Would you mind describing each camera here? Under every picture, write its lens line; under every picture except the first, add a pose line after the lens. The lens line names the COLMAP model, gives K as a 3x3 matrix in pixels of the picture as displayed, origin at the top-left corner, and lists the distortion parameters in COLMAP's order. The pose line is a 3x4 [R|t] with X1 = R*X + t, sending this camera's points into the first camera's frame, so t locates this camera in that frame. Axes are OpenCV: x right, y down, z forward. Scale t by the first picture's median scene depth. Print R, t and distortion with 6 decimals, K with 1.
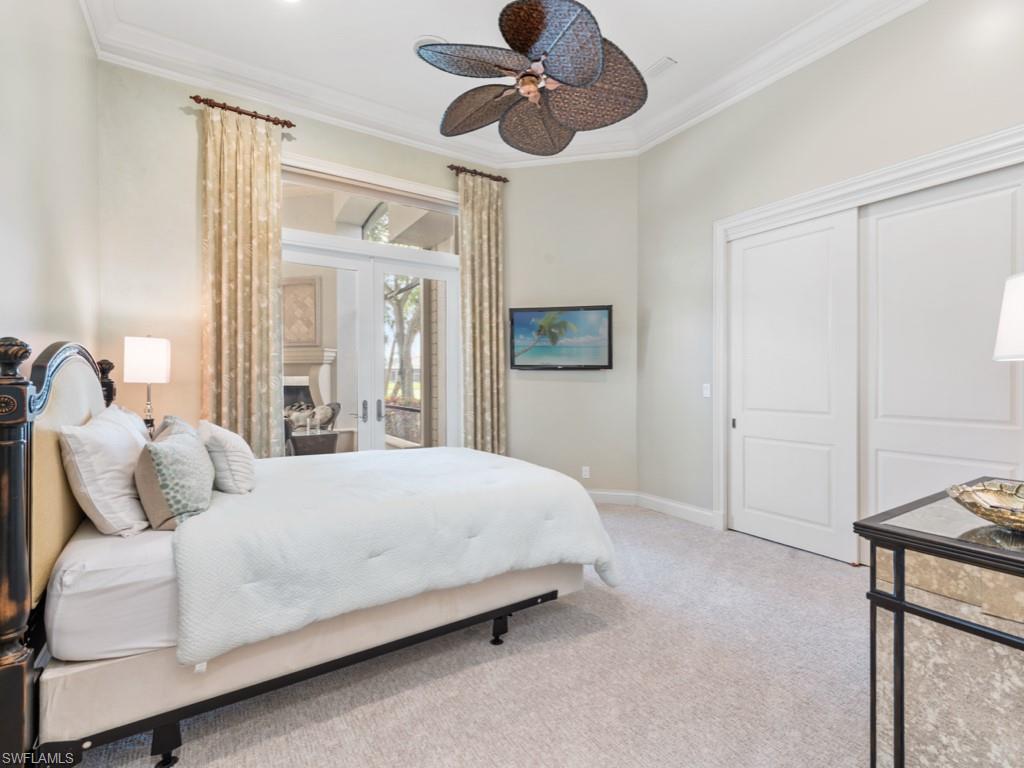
lens RADIAL K [[460.7, 0, 512.3], [0, 460.7, 385.2], [0, 0, 1]] dist [0.000831, -0.000130]
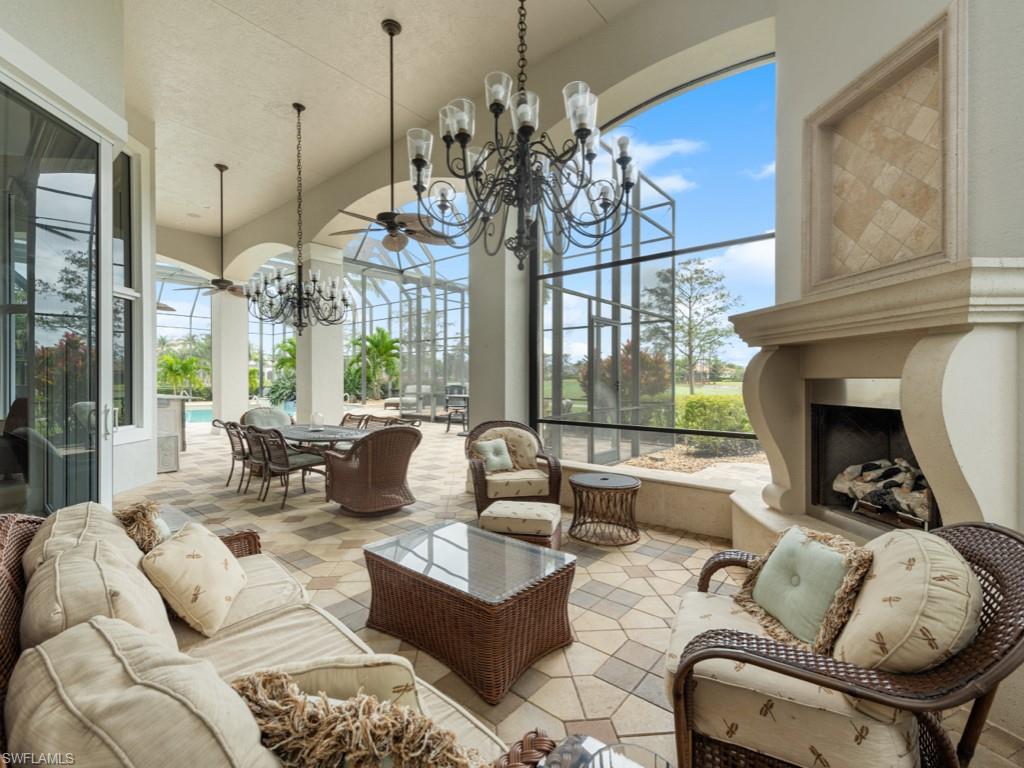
lens RADIAL K [[452.2, 0, 511.3], [0, 452.2, 377.6], [0, 0, 1]] dist [0.011765, -0.001321]
pose [[0.301034, 0.014888, -0.953497, -0.250897], [-0.004169, 0.999889, 0.014297, -0.022345], [0.953604, -0.000329, 0.301063, 0.693599]]
